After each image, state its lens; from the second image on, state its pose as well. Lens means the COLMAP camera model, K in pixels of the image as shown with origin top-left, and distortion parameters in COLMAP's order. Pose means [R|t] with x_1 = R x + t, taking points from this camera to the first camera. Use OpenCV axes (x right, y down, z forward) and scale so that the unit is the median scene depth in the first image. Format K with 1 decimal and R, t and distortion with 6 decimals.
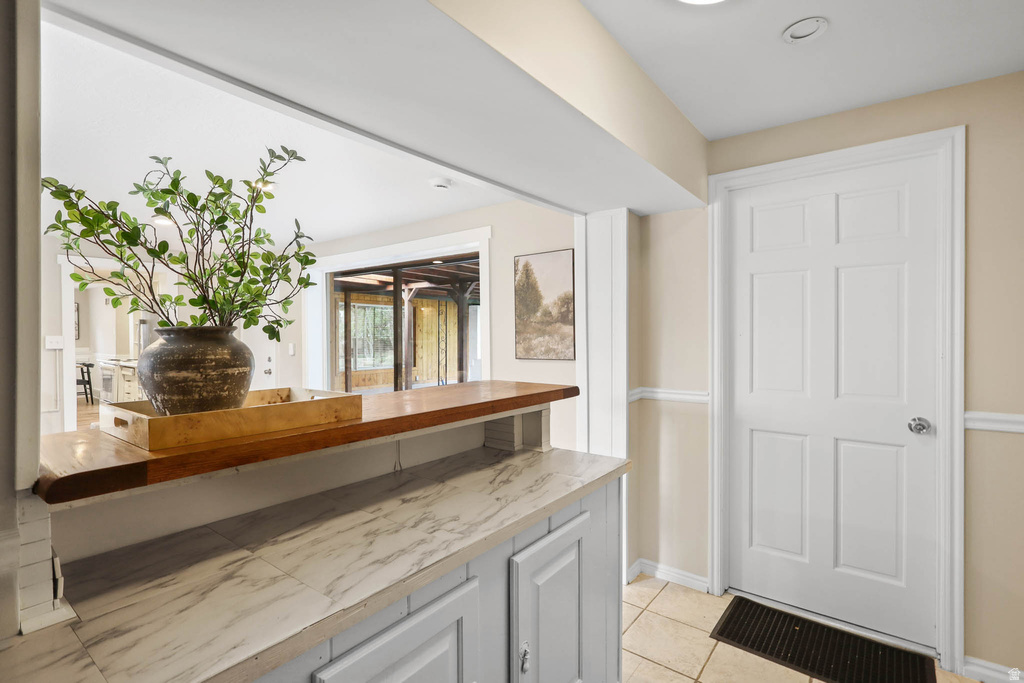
lens RADIAL K [[490.3, 0, 507.7], [0, 490.3, 337.5], [0, 0, 1]] dist [-0.003595, 0.002080]
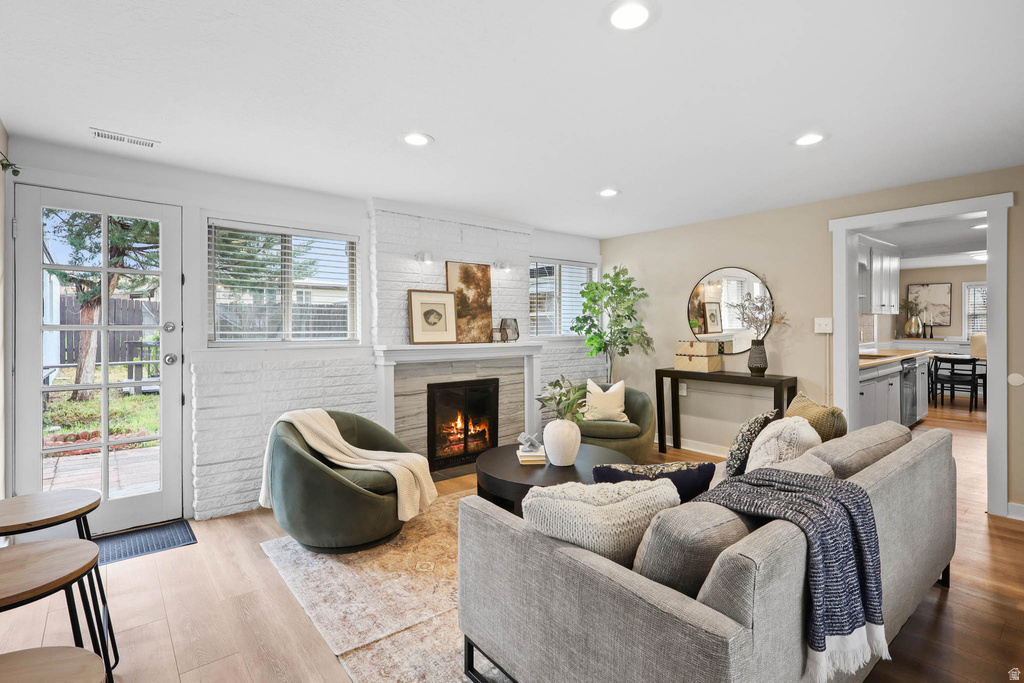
lens RADIAL K [[490.3, 0, 511.2], [0, 490.3, 326.9], [0, 0, 1]] dist [-0.003595, 0.002080]
pose [[-0.231961, 0.006400, -0.972704, 0.059520], [-0.007900, 0.999933, 0.008463, 0.029487], [0.972693, 0.009648, -0.231895, 1.720105]]
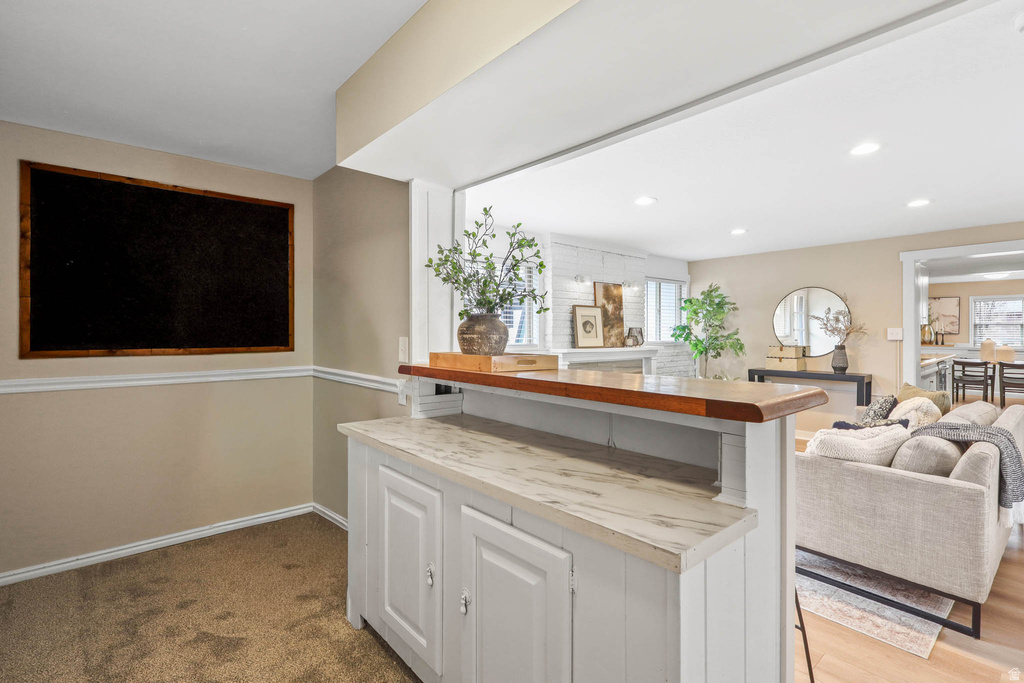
lens RADIAL K [[490.3, 0, 506.7], [0, 490.3, 331.2], [0, 0, 1]] dist [-0.003595, 0.002080]
pose [[-0.205367, 0.002211, -0.978683, 0.813016], [-0.010825, 0.999931, 0.004531, 0.024912], [0.978625, 0.011524, -0.205329, 0.969900]]
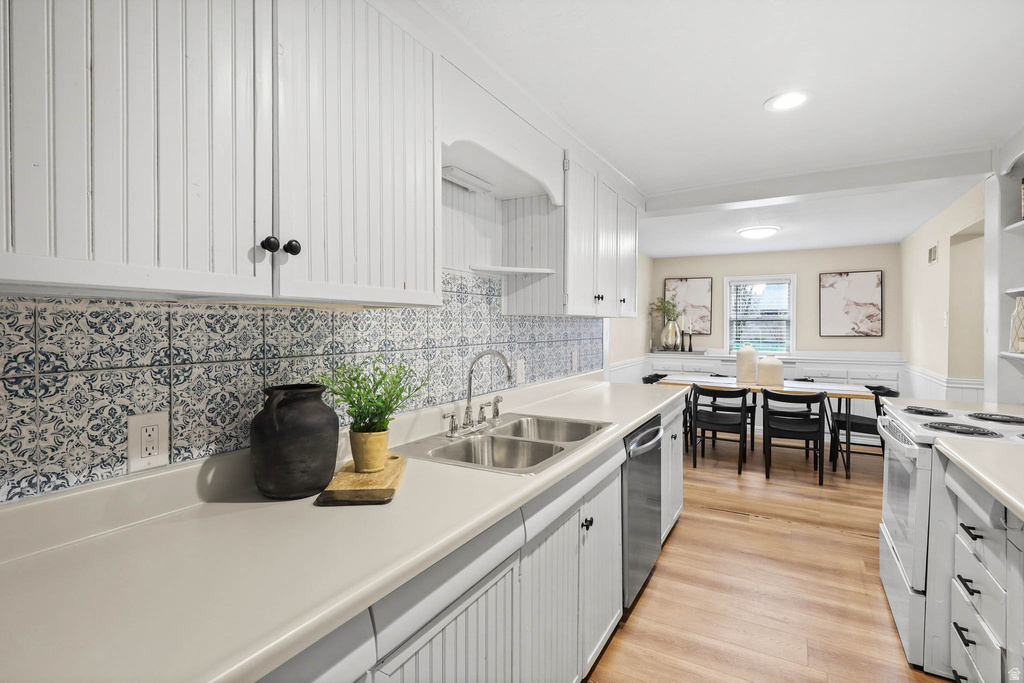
lens RADIAL K [[490.3, 0, 522.8], [0, 490.3, 329.1], [0, 0, 1]] dist [-0.003595, 0.002080]
pose [[0.143554, 0.008218, -0.989608, -2.167802], [-0.011764, 0.999909, 0.006597, -0.019711], [0.989573, 0.010695, 0.143637, 2.874254]]
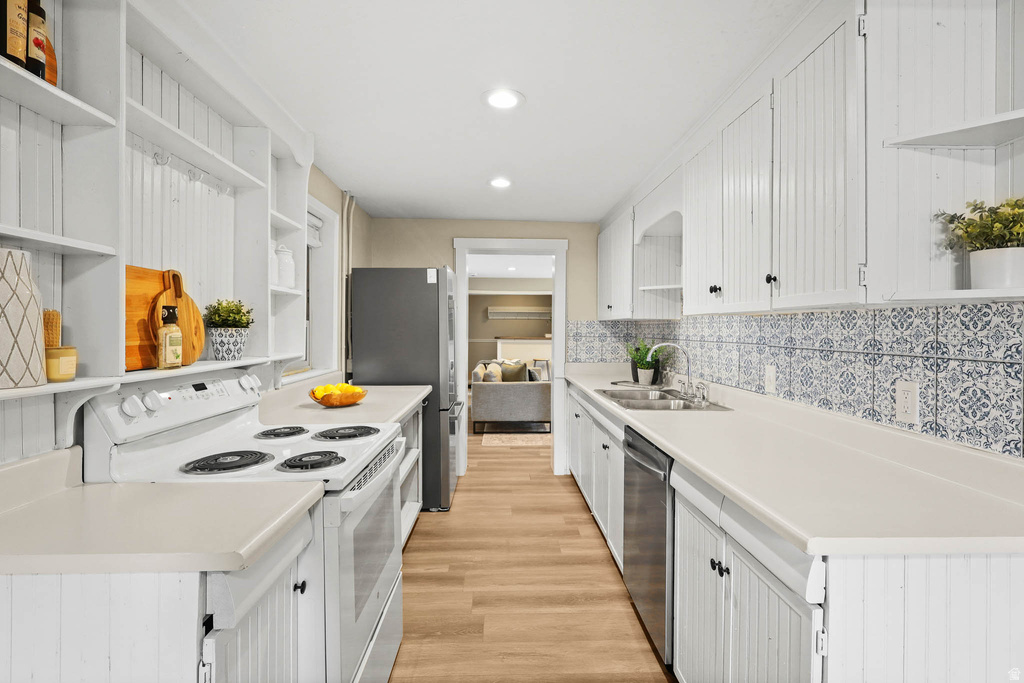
lens RADIAL K [[490.3, 0, 514.4], [0, 490.3, 331.2], [0, 0, 1]] dist [-0.003595, 0.002080]
pose [[-0.631974, 0.000925, 0.774989, -4.206290], [0.019656, 0.999697, 0.014836, -0.038324], [-0.774740, 0.024609, -0.631801, 4.400072]]
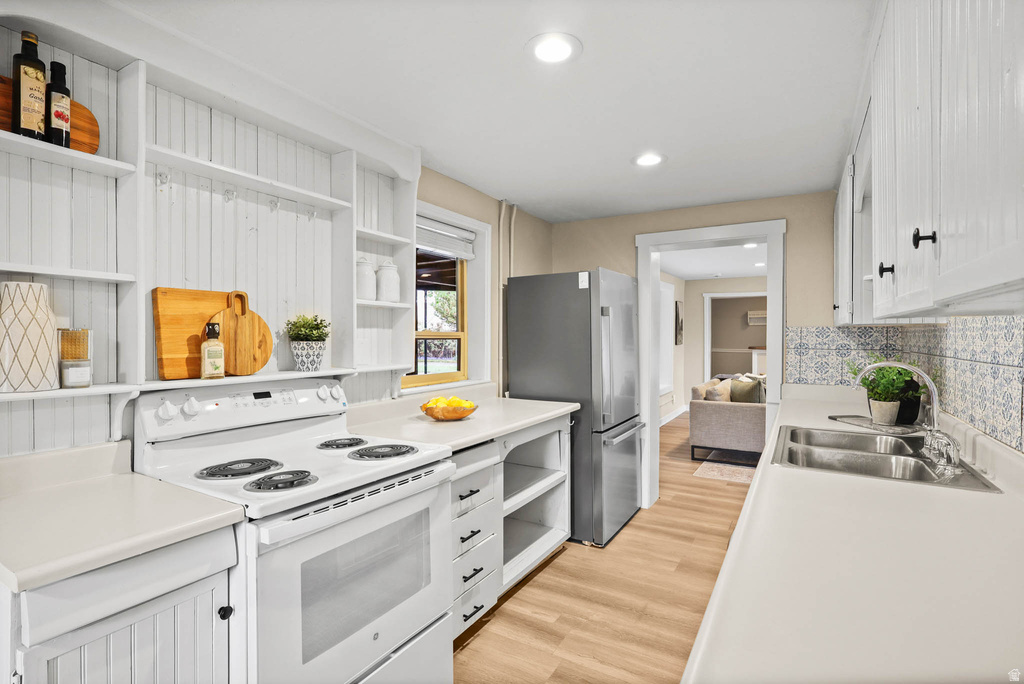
lens RADIAL K [[490.3, 0, 506.4], [0, 490.3, 338.9], [0, 0, 1]] dist [-0.003595, 0.002080]
pose [[-0.106232, 0.002892, 0.994337, -4.185504], [0.026488, 0.999649, -0.000077, -0.034568], [-0.993989, 0.026330, -0.106271, 3.857556]]
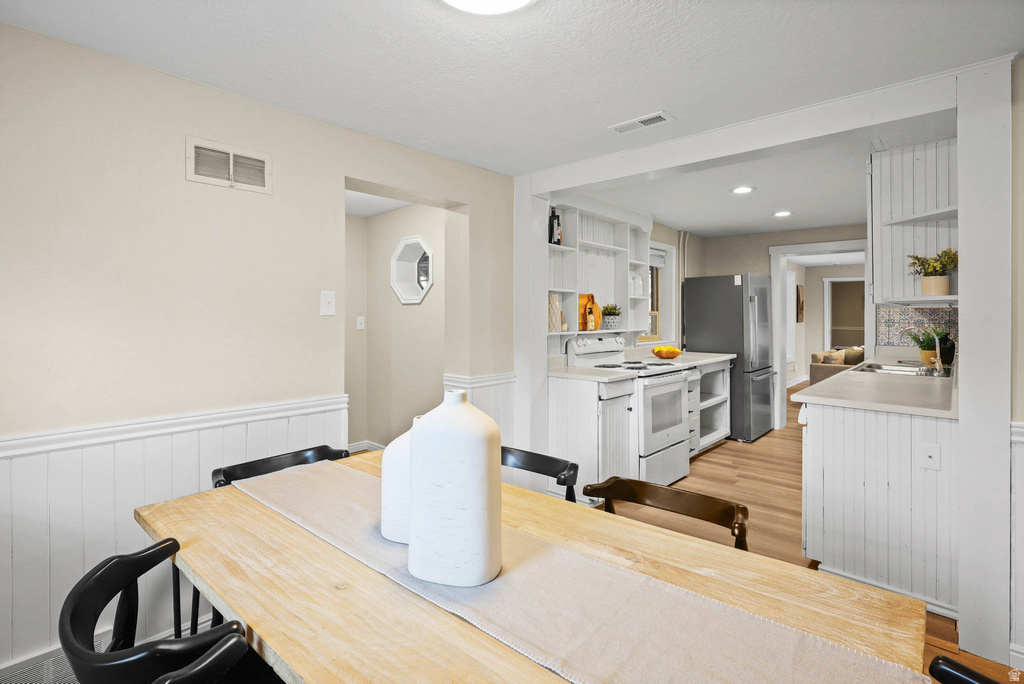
lens RADIAL K [[490.3, 0, 506.1], [0, 490.3, 311.1], [0, 0, 1]] dist [-0.003595, 0.002080]
pose [[0.093570, 0.015983, 0.995484, -5.516031], [0.021719, 0.999600, -0.018090, -0.031938], [-0.995376, 0.023313, 0.093185, 4.507125]]
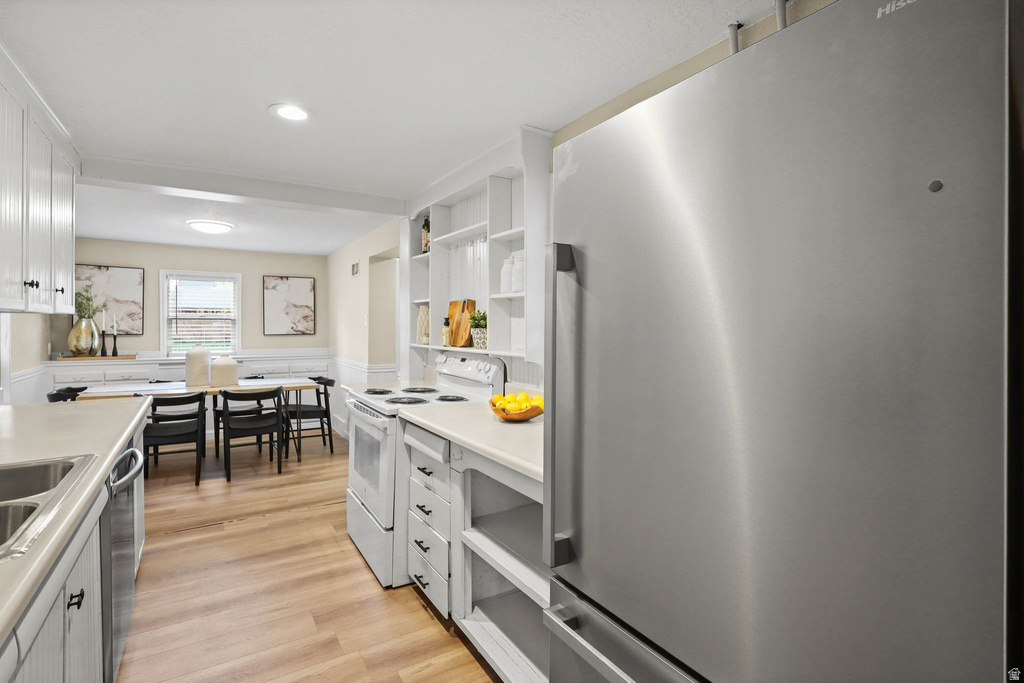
lens RADIAL K [[490.3, 0, 504.9], [0, 490.3, 328.4], [0, 0, 1]] dist [-0.003595, 0.002080]
pose [[0.935331, 0.006250, -0.353718, -2.299715], [-0.008434, 0.999954, -0.004634, -0.018213], [0.353673, 0.007317, 0.935341, 2.691380]]
